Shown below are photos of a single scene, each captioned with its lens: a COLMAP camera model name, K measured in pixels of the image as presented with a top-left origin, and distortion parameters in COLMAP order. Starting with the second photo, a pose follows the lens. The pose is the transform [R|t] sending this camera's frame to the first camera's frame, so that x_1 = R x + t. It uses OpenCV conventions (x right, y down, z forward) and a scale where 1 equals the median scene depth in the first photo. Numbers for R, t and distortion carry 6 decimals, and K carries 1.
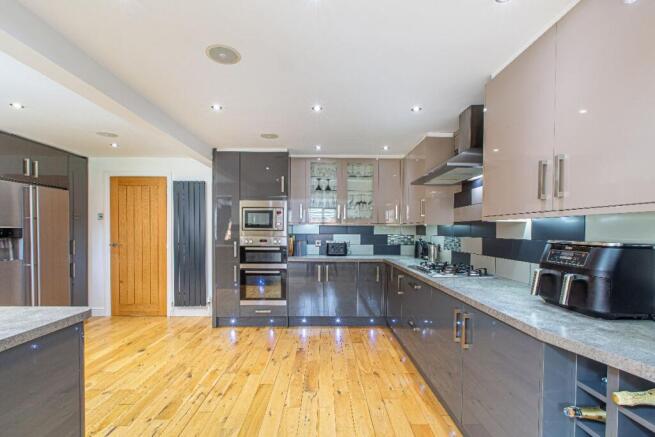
lens RADIAL K [[298.0, 0, 329.6], [0, 298.0, 236.7], [0, 0, 1]] dist [0.001479, 0.000374]
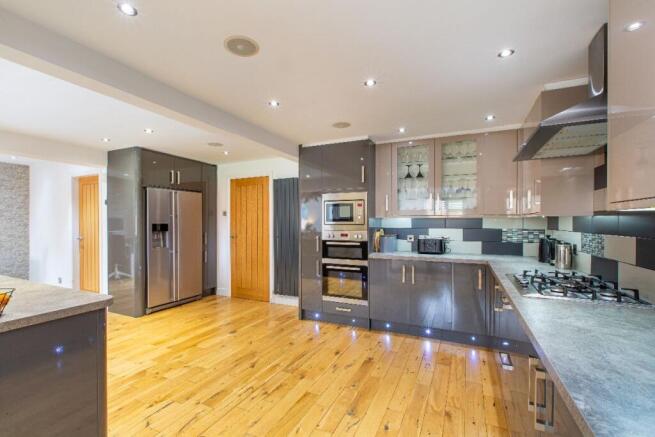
lens RADIAL K [[298.0, 0, 323.8], [0, 298.0, 223.4], [0, 0, 1]] dist [0.001479, 0.000374]
pose [[0.893837, -0.004295, -0.448372, 0.146880], [-0.003068, 0.999872, -0.015694, -0.008742], [0.448382, 0.015403, 0.893709, 0.120071]]
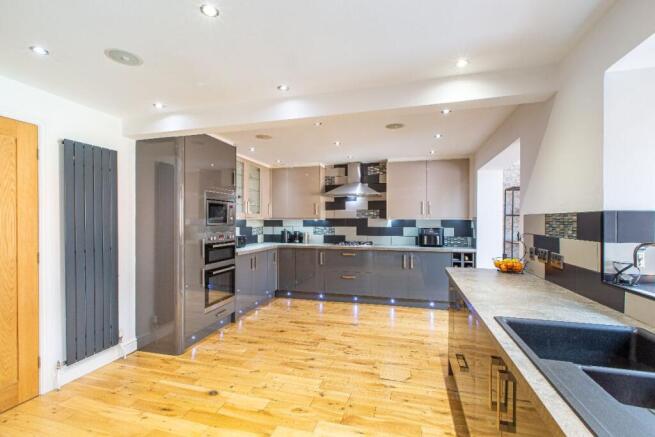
lens RADIAL K [[298.0, 0, 325.5], [0, 298.0, 221.0], [0, 0, 1]] dist [0.001479, 0.000374]
pose [[0.286533, -0.004029, 0.958062, -1.018548], [0.021934, 0.999757, -0.002356, -0.025127], [-0.957819, 0.021689, 0.286552, 0.423664]]
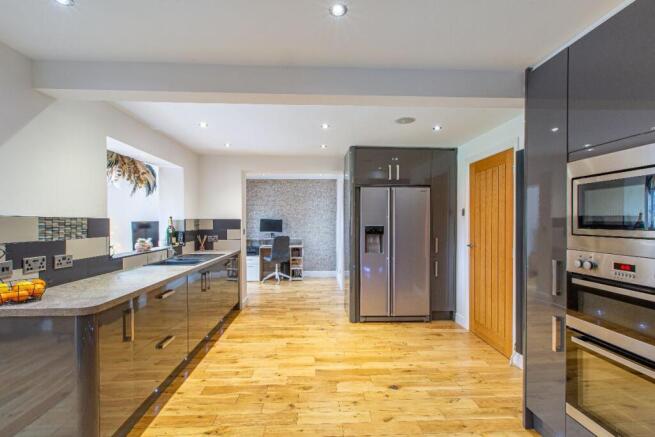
lens RADIAL K [[298.0, 0, 325.1], [0, 298.0, 222.8], [0, 0, 1]] dist [0.001479, 0.000374]
pose [[0.028691, -0.002269, -0.999586, 0.107471], [-0.020879, 0.999778, -0.002869, -0.028803], [0.999370, 0.020953, 0.028638, 0.646523]]
